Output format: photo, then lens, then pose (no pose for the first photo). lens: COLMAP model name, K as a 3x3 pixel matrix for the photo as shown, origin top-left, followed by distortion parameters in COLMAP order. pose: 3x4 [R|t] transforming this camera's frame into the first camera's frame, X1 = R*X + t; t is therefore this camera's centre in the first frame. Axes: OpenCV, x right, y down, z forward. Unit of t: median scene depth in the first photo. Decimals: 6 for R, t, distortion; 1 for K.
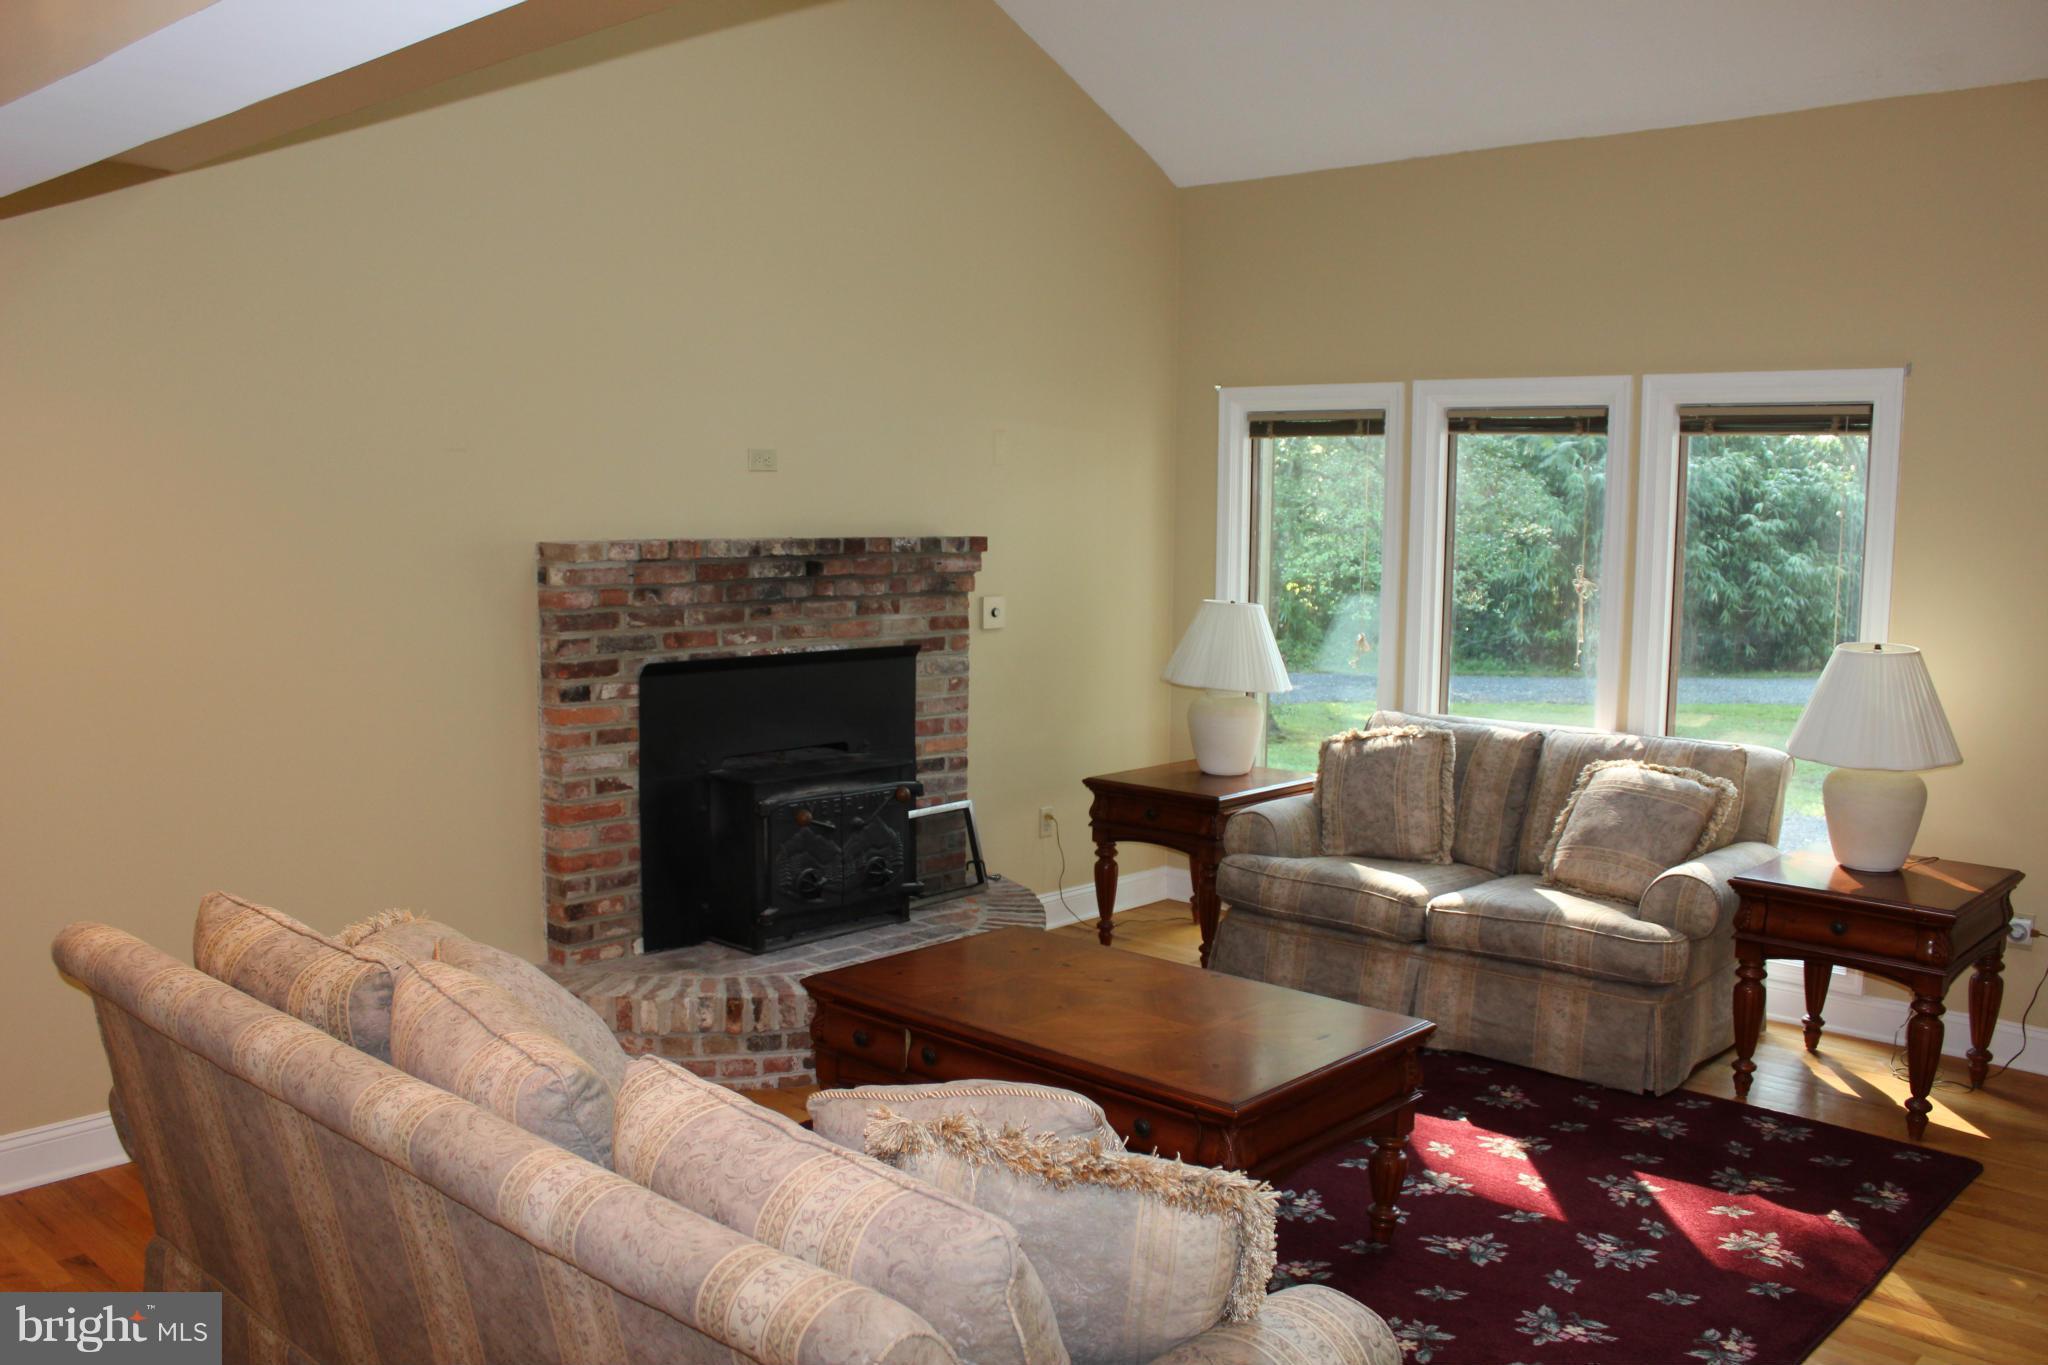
lens RADIAL K [[1738.5, 0, 1024.0], [0, 1738.5, 682.5], [0, 0, 1]] dist [-0.146766, 0.098041]
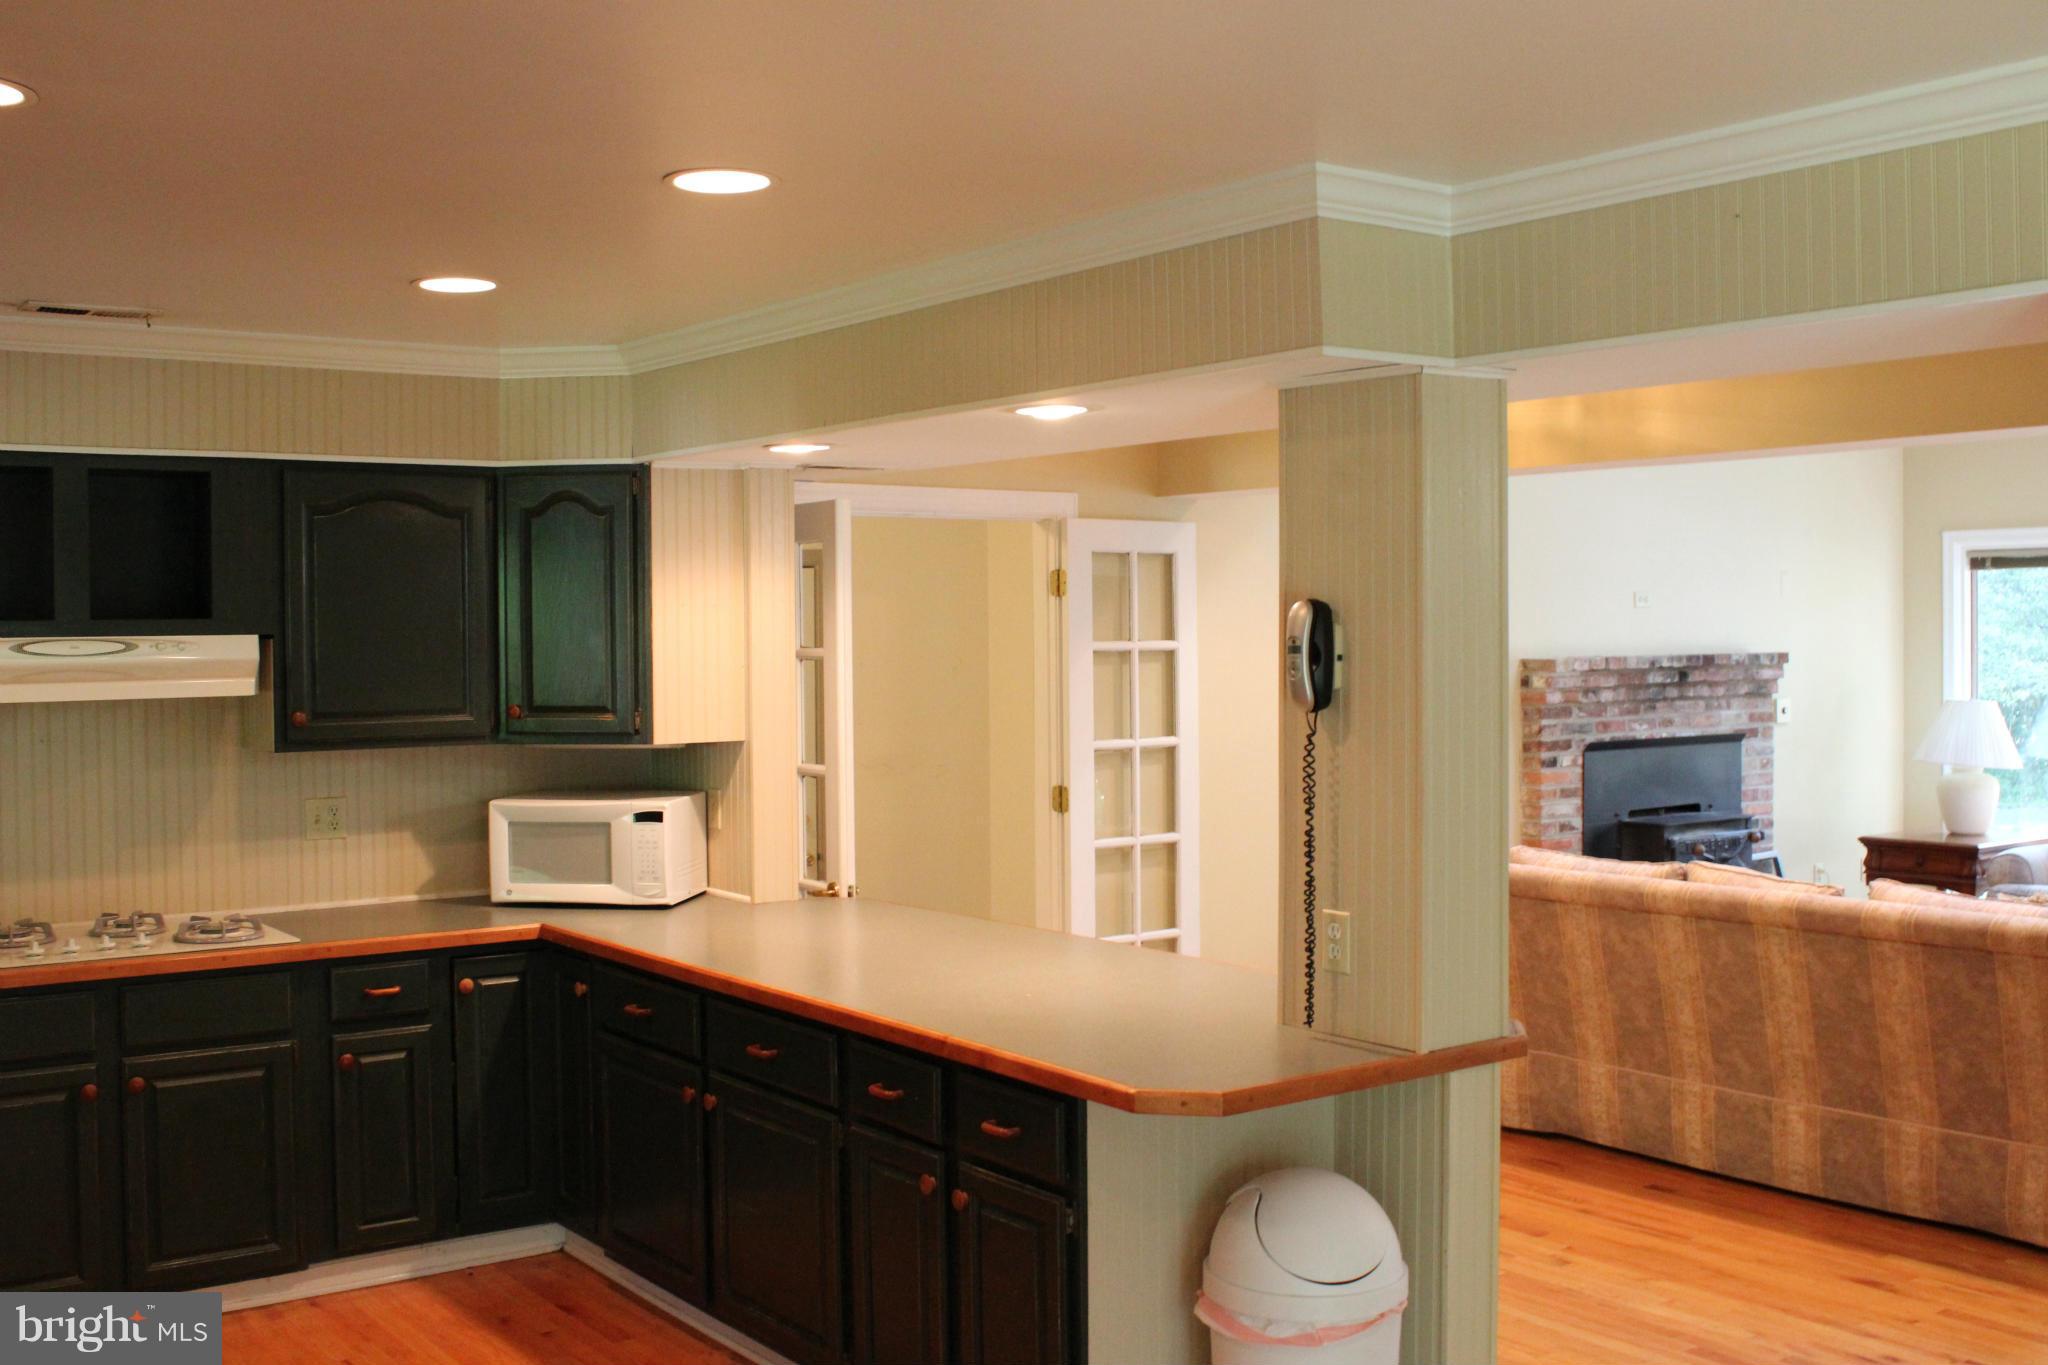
lens RADIAL K [[2087.6, 0, 1024.0], [0, 2087.6, 682.5], [0, 0, 1]] dist [-0.090591, 0.024083]
pose [[0.979494, -0.019753, -0.200503, -0.312696], [0.003593, 0.996737, -0.080642, 0.072716], [0.201442, 0.078268, 0.976368, -0.744044]]
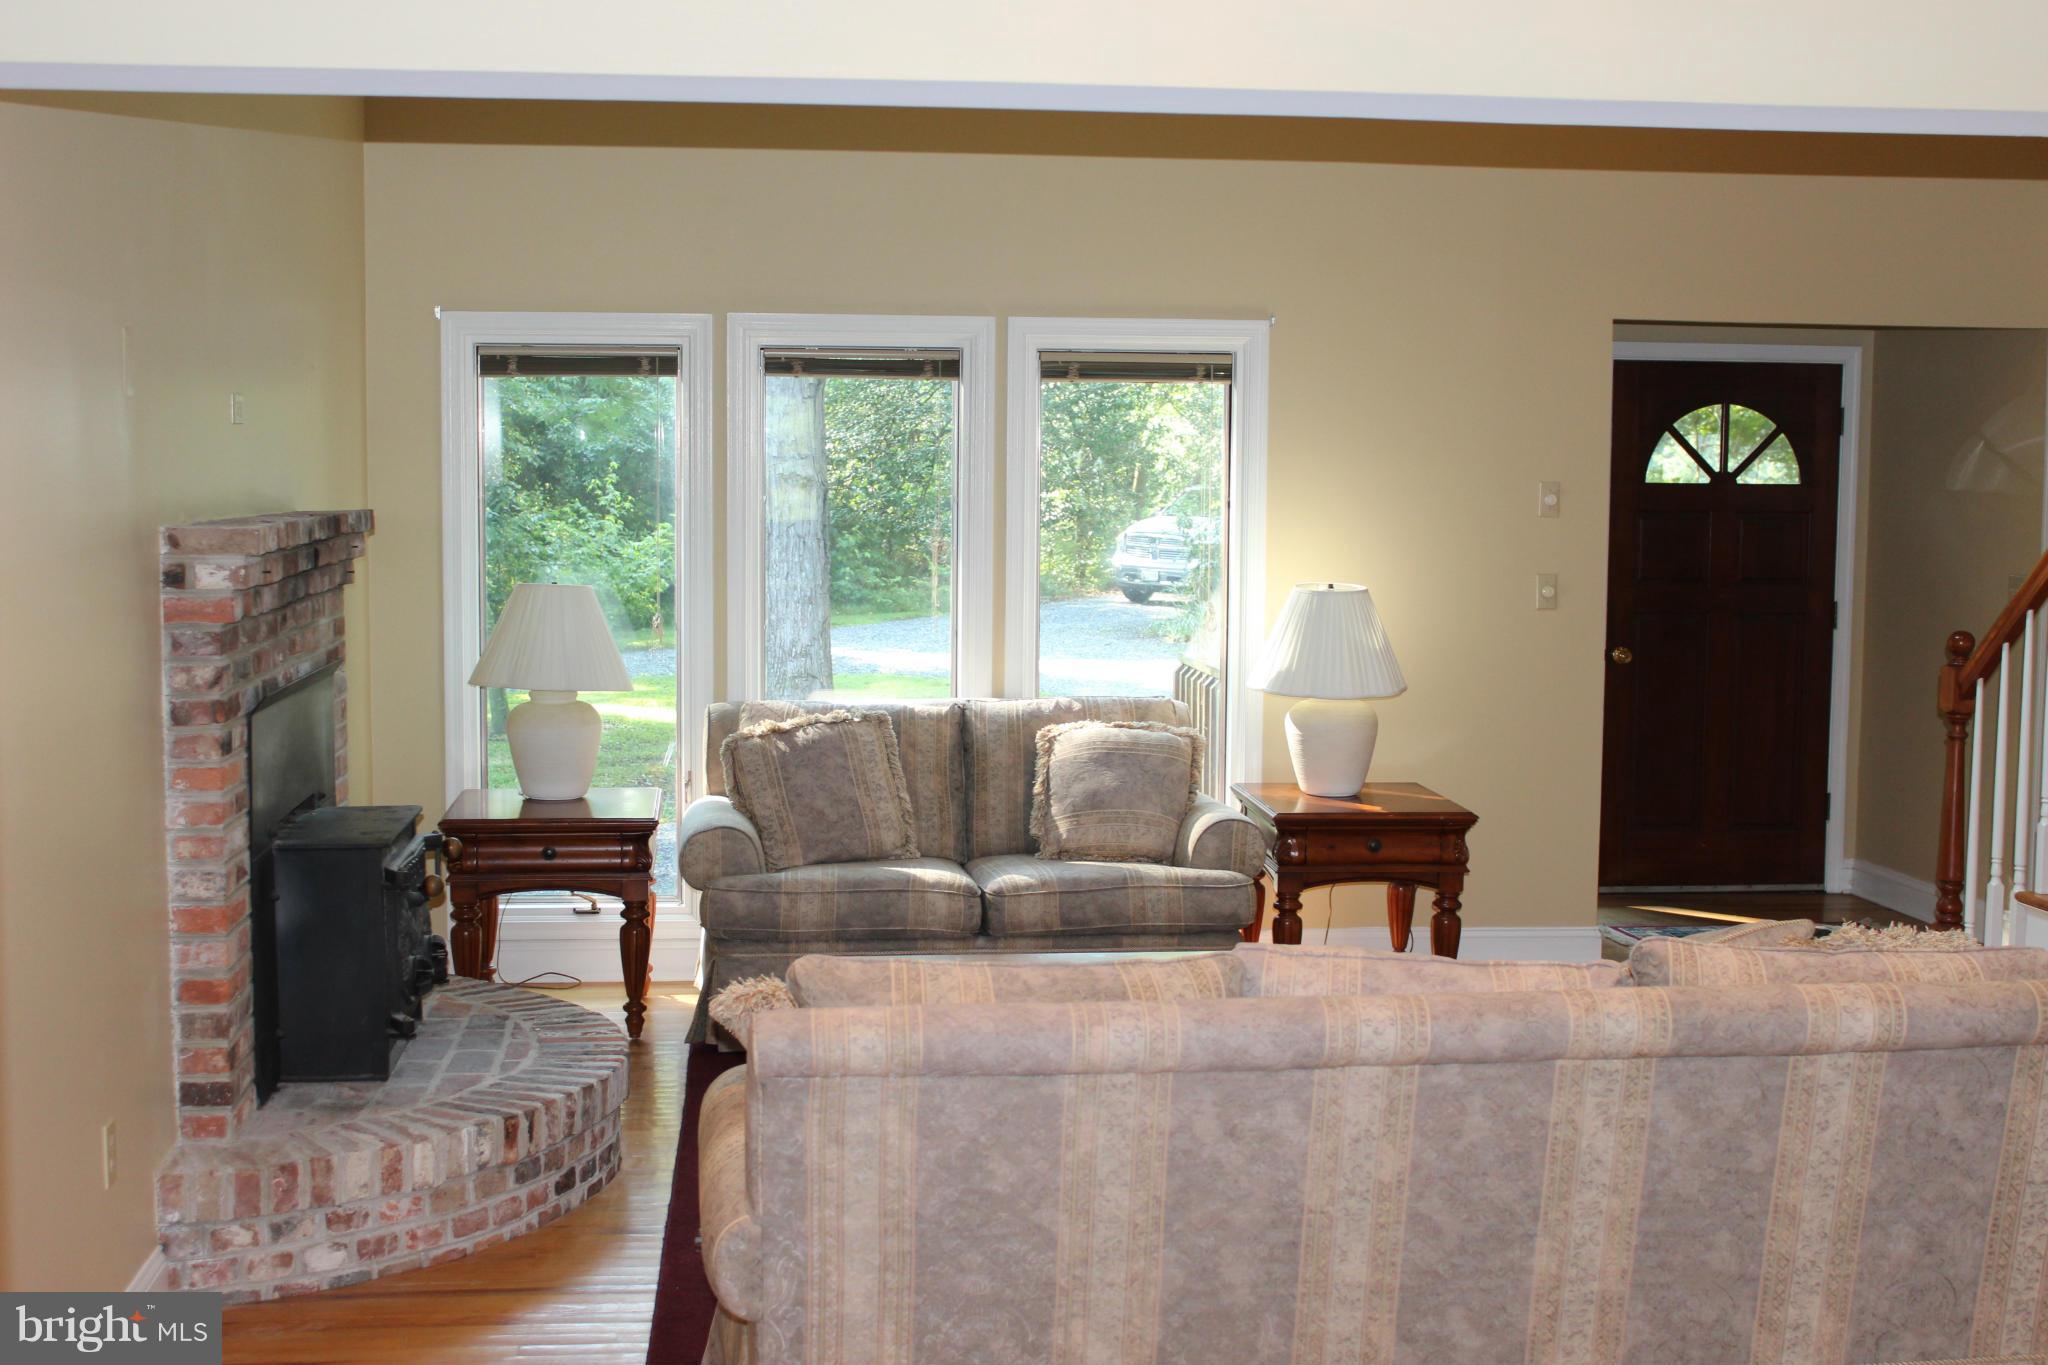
lens RADIAL K [[2601.5, 0, 1024.0], [0, 2601.5, 682.5], [0, 0, 1]] dist [-0.055130, -0.022922]
pose [[0.658317, -0.074170, 0.749078, -0.760334], [0.082766, 0.996232, 0.025904, -0.016747], [-0.748177, 0.044945, 0.661975, 0.054961]]
